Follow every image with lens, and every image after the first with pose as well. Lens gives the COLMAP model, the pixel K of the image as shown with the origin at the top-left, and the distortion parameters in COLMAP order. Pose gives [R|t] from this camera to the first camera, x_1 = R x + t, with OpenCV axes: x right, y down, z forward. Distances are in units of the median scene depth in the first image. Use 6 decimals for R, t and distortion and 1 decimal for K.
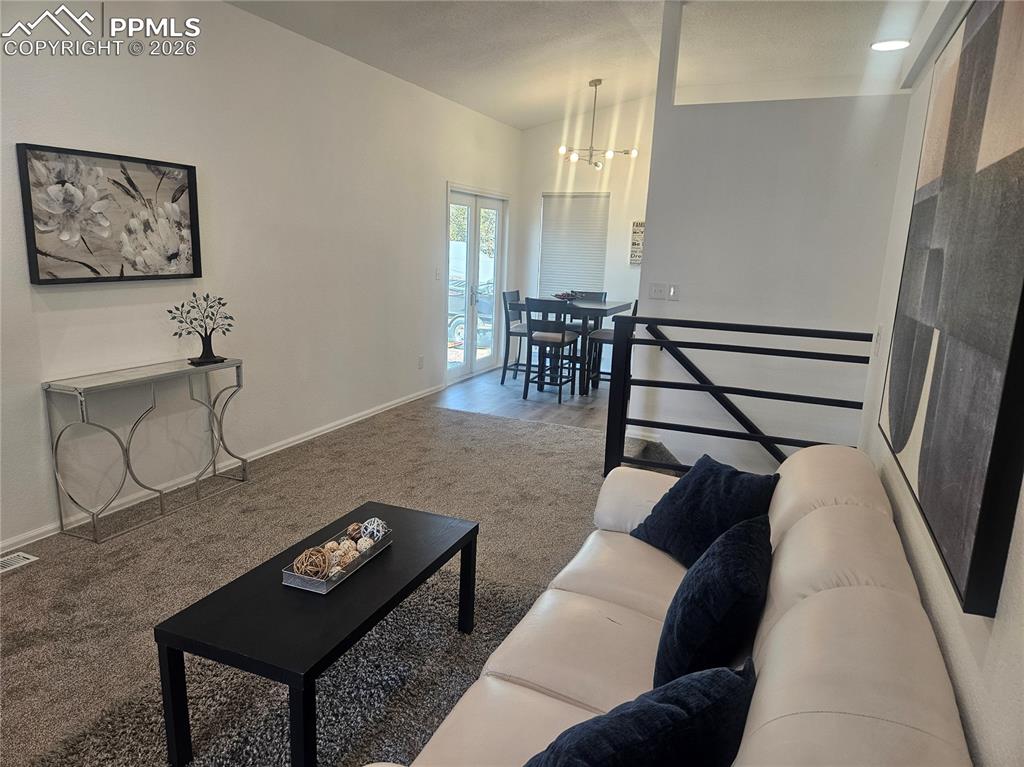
lens RADIAL K [[682.3, 0, 501.2], [0, 682.3, 385.1], [0, 0, 1]] dist [0.059944, -0.043382]
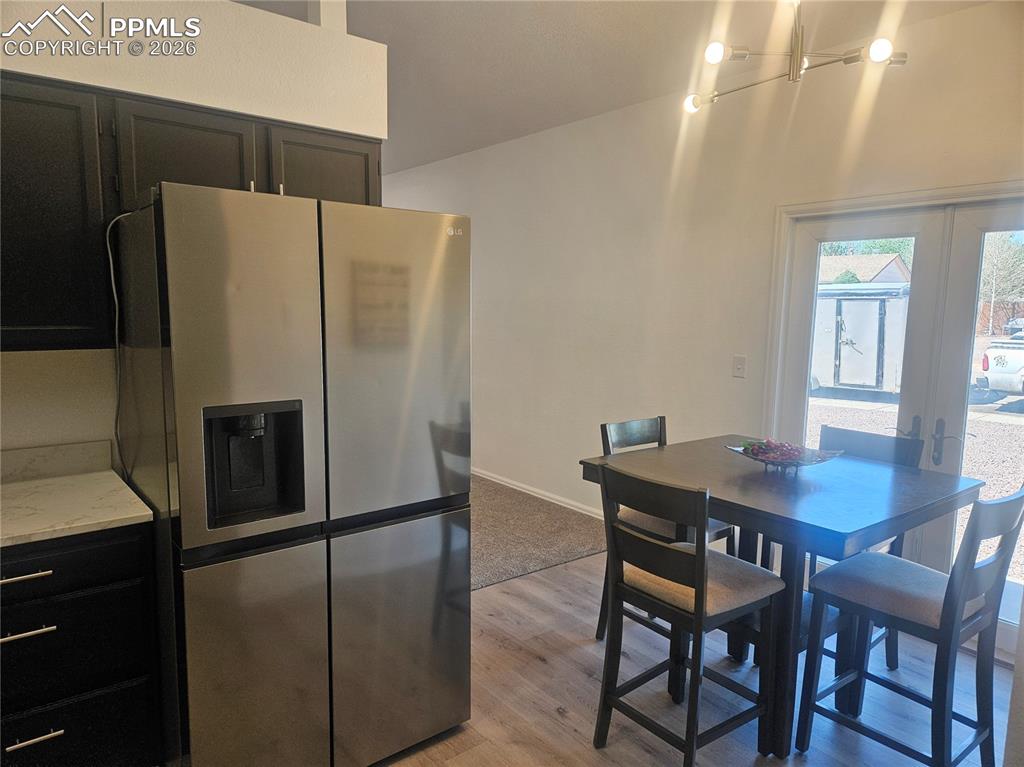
lens RADIAL K [[682.3, 0, 519.4], [0, 682.3, 376.3], [0, 0, 1]] dist [0.059944, -0.043382]
pose [[-0.456144, 0.064781, -0.887545, 0.882765], [-0.213856, 0.960141, 0.179988, -0.374742], [0.863827, 0.271907, -0.424109, 1.869973]]
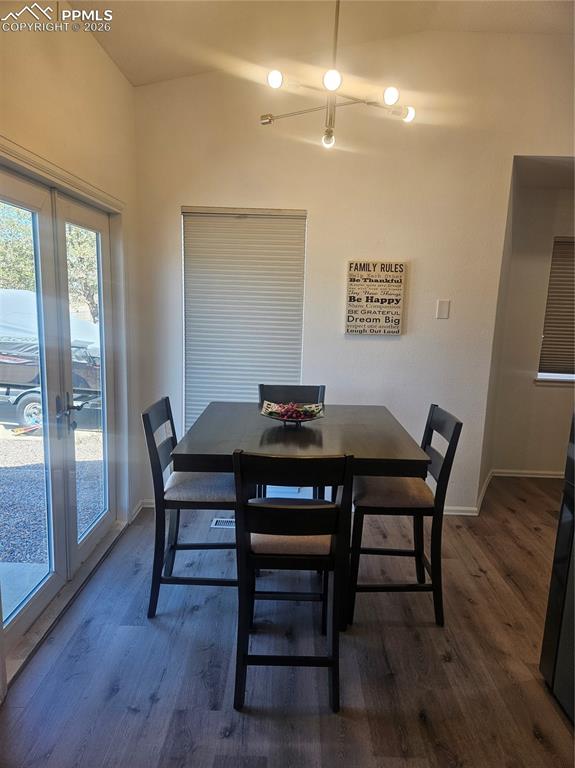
lens RADIAL K [[511.7, 0, 289.7], [0, 511.7, 391.9], [0, 0, 1]] dist [0.059944, -0.043382]
pose [[0.918741, -0.077548, 0.387171, -0.068527], [0.080772, 0.996701, 0.007964, -0.269731], [-0.386511, 0.023956, 0.921974, 1.236183]]
